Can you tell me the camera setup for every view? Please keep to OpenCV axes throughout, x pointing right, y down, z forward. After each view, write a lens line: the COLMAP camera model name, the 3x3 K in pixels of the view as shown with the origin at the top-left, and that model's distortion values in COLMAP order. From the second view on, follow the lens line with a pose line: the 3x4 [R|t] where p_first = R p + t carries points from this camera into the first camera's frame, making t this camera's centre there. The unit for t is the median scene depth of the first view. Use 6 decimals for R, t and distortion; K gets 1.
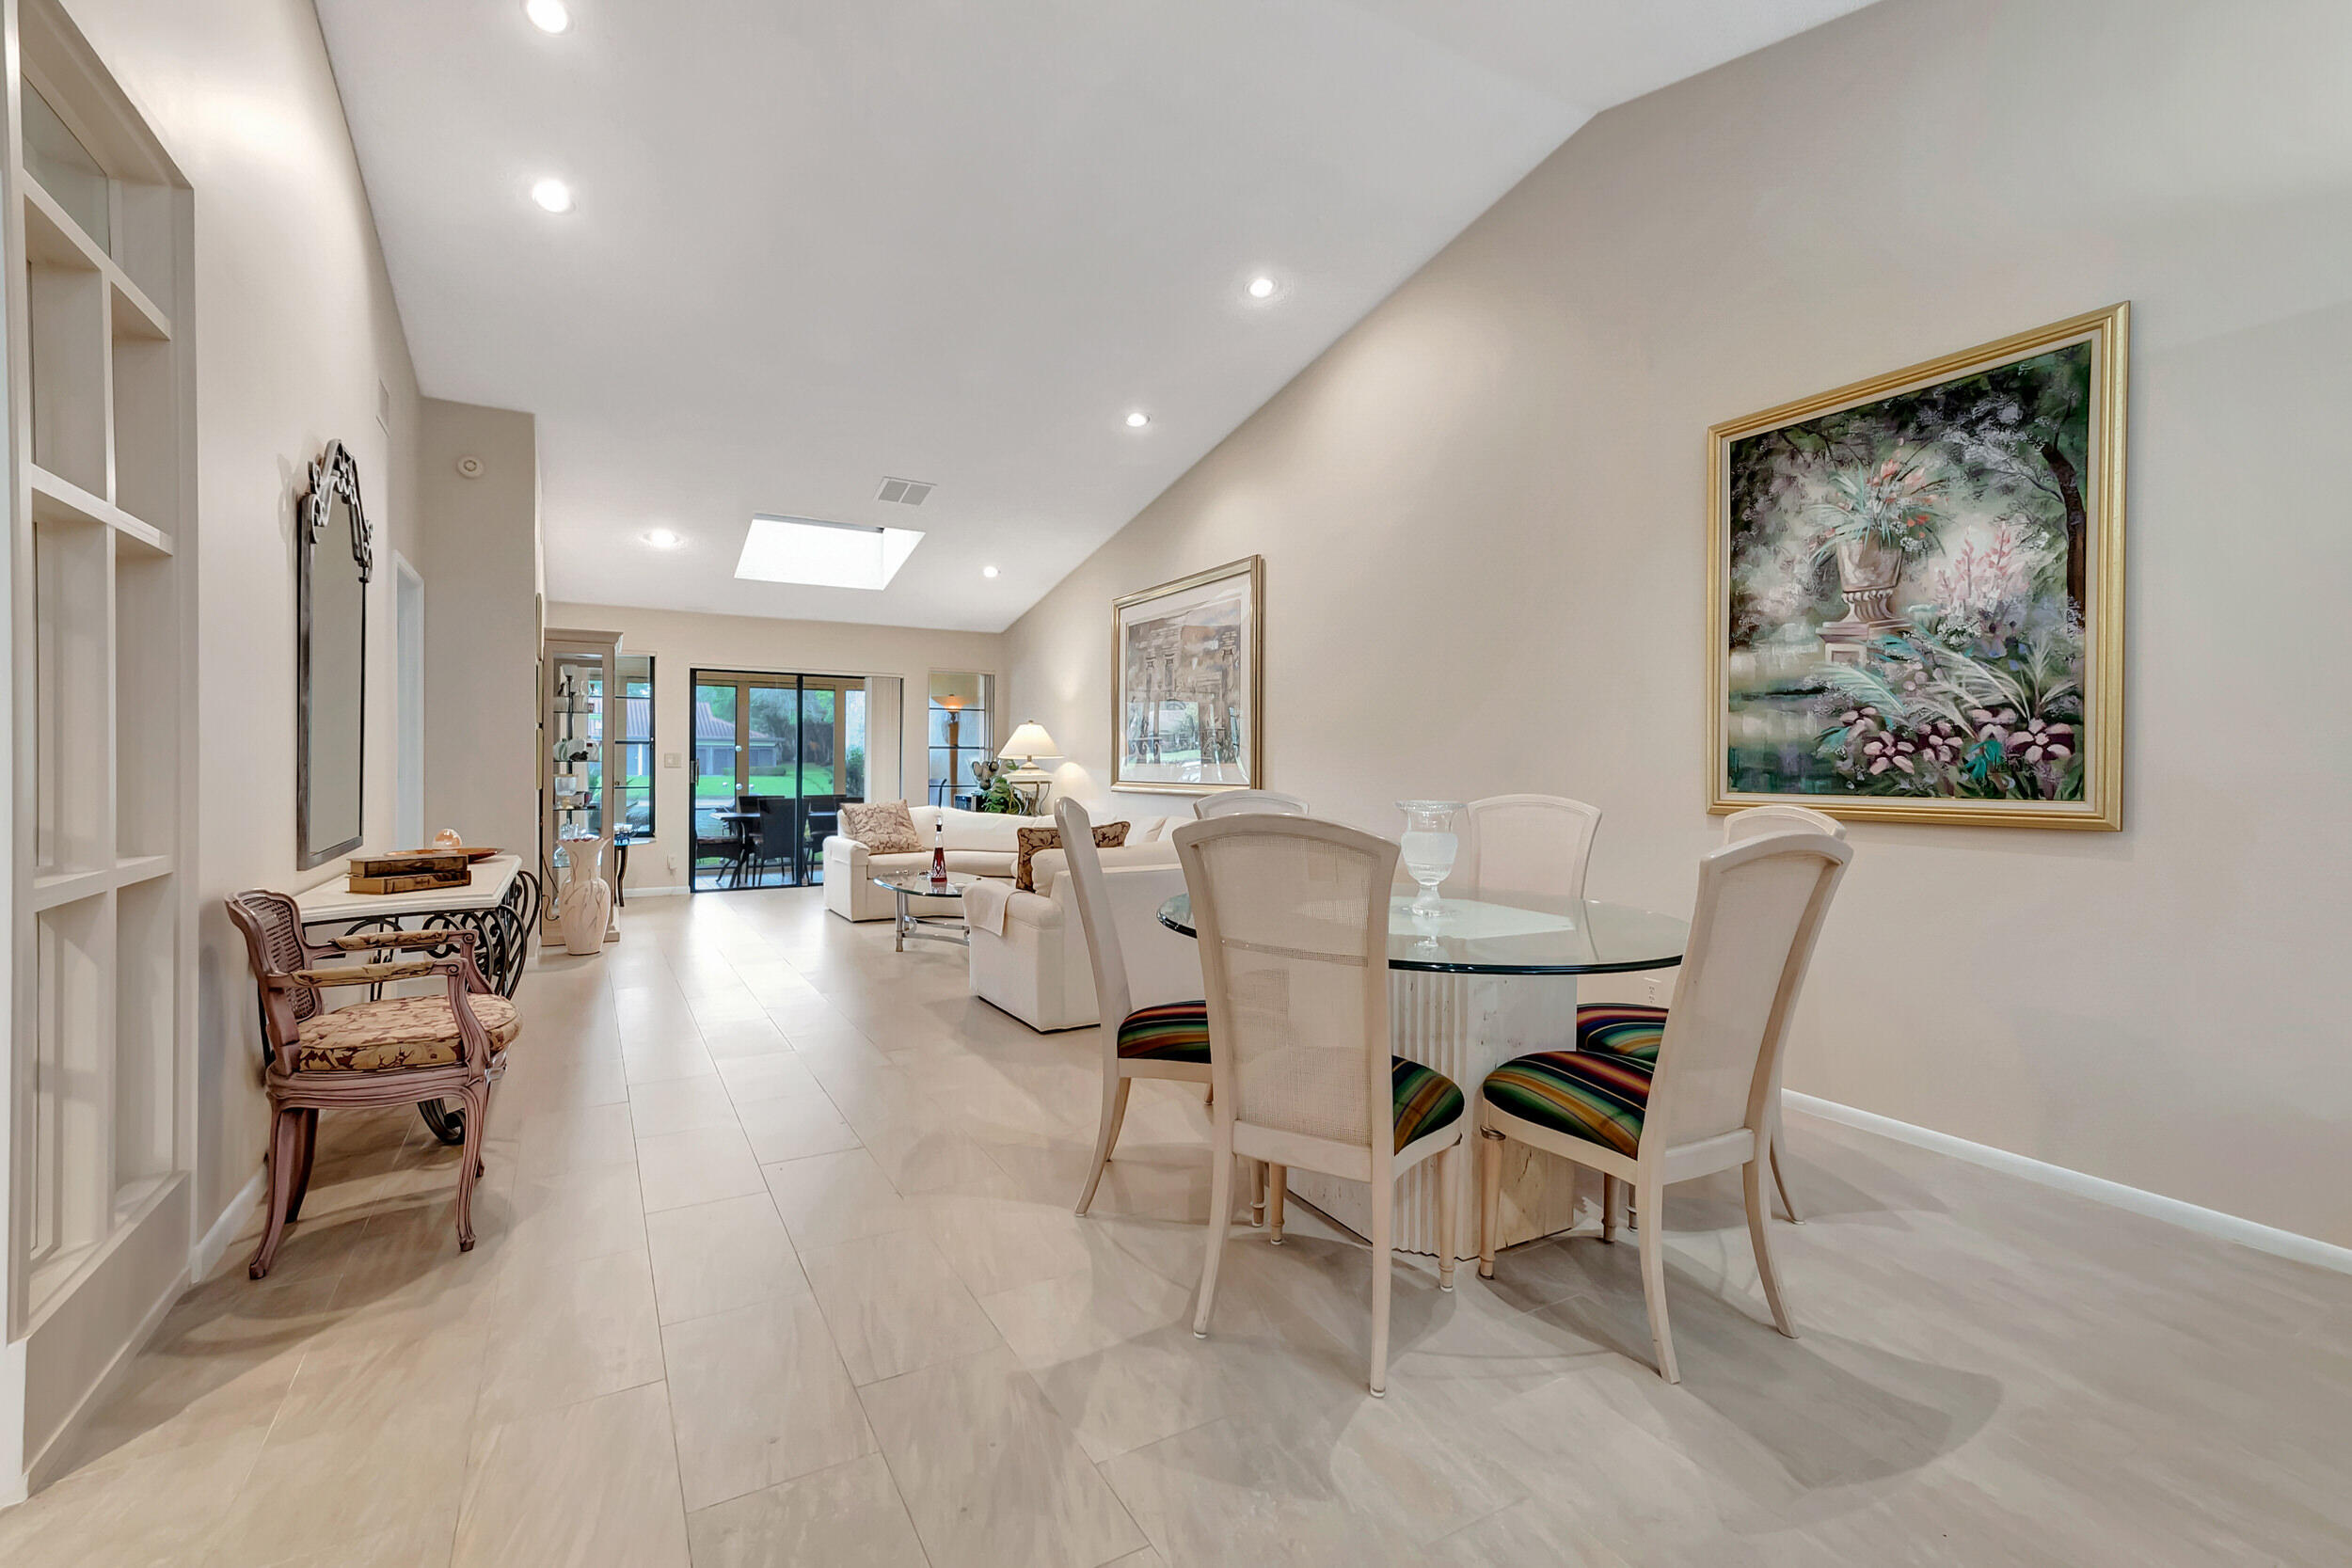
lens RADIAL K [[1040.2, 0, 1177.0], [0, 1040.2, 766.1], [0, 0, 1]] dist [-0.001427, -0.000075]
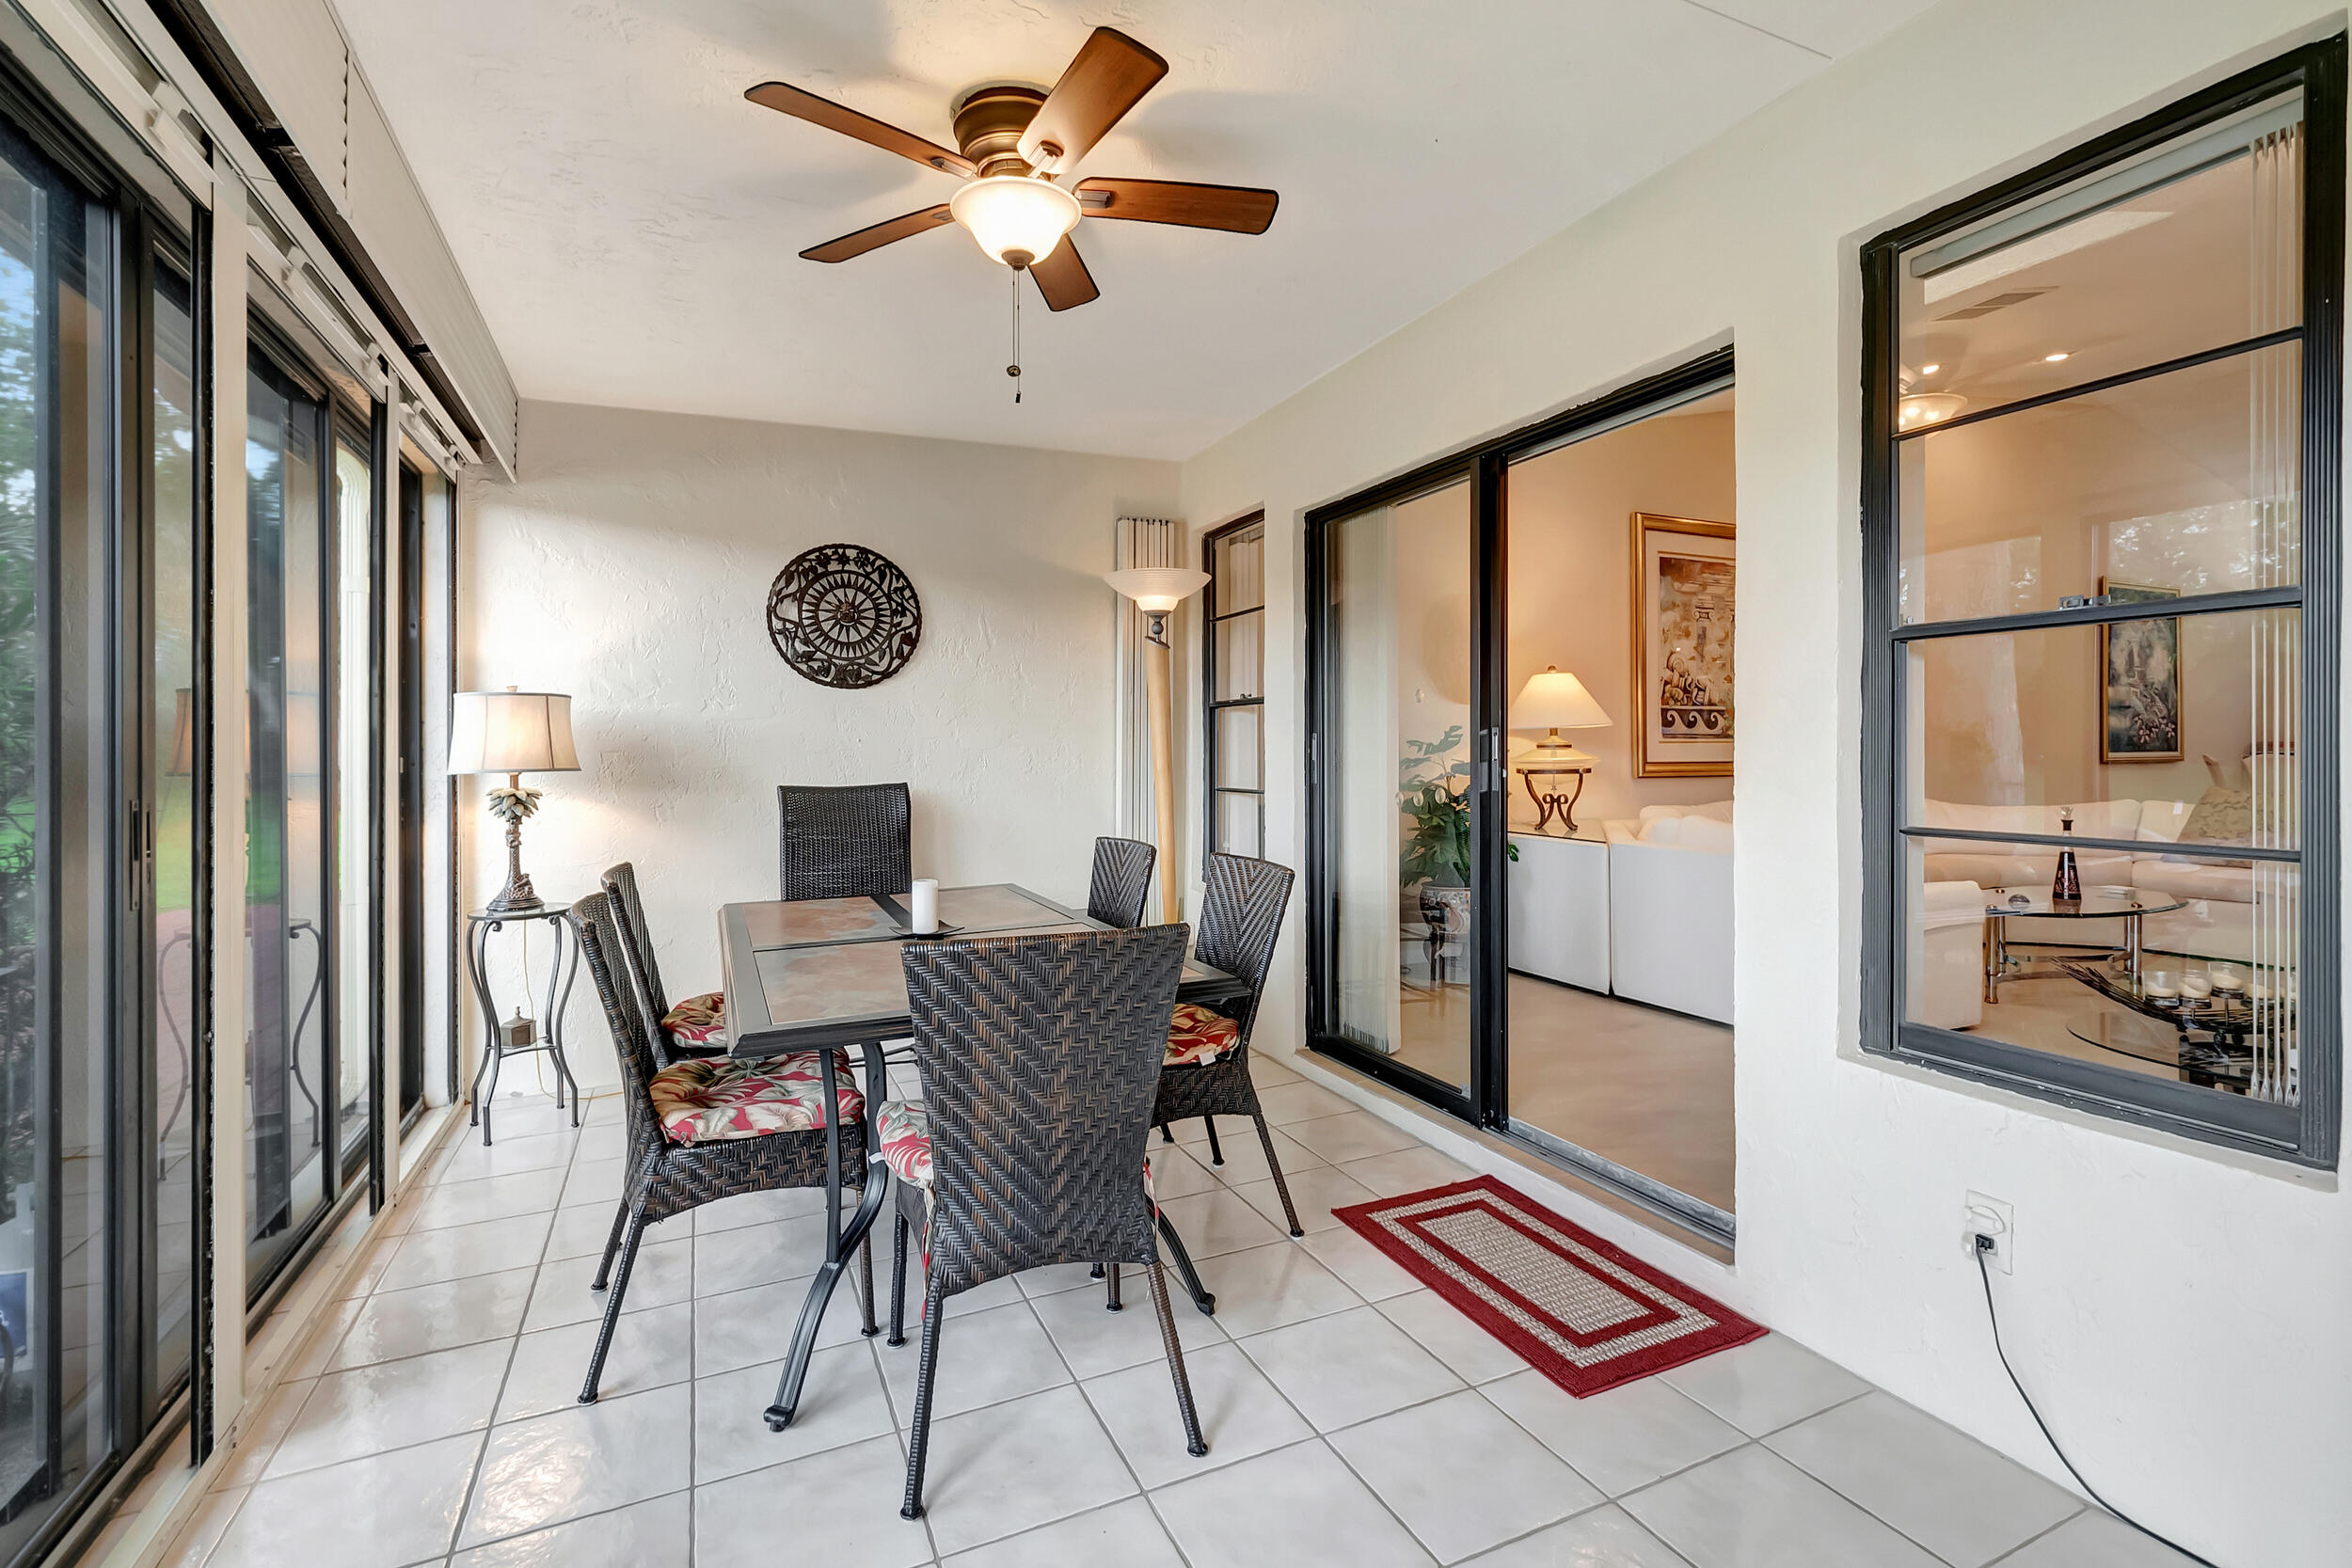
lens RADIAL K [[1040.2, 0, 1177.0], [0, 1040.2, 766.1], [0, 0, 1]] dist [-0.001427, -0.000075]
pose [[0.078736, -0.011658, 0.996827, -1.805859], [0.011002, 0.999881, 0.010825, 0.009925], [-0.996835, 0.010114, 0.078855, 2.844212]]
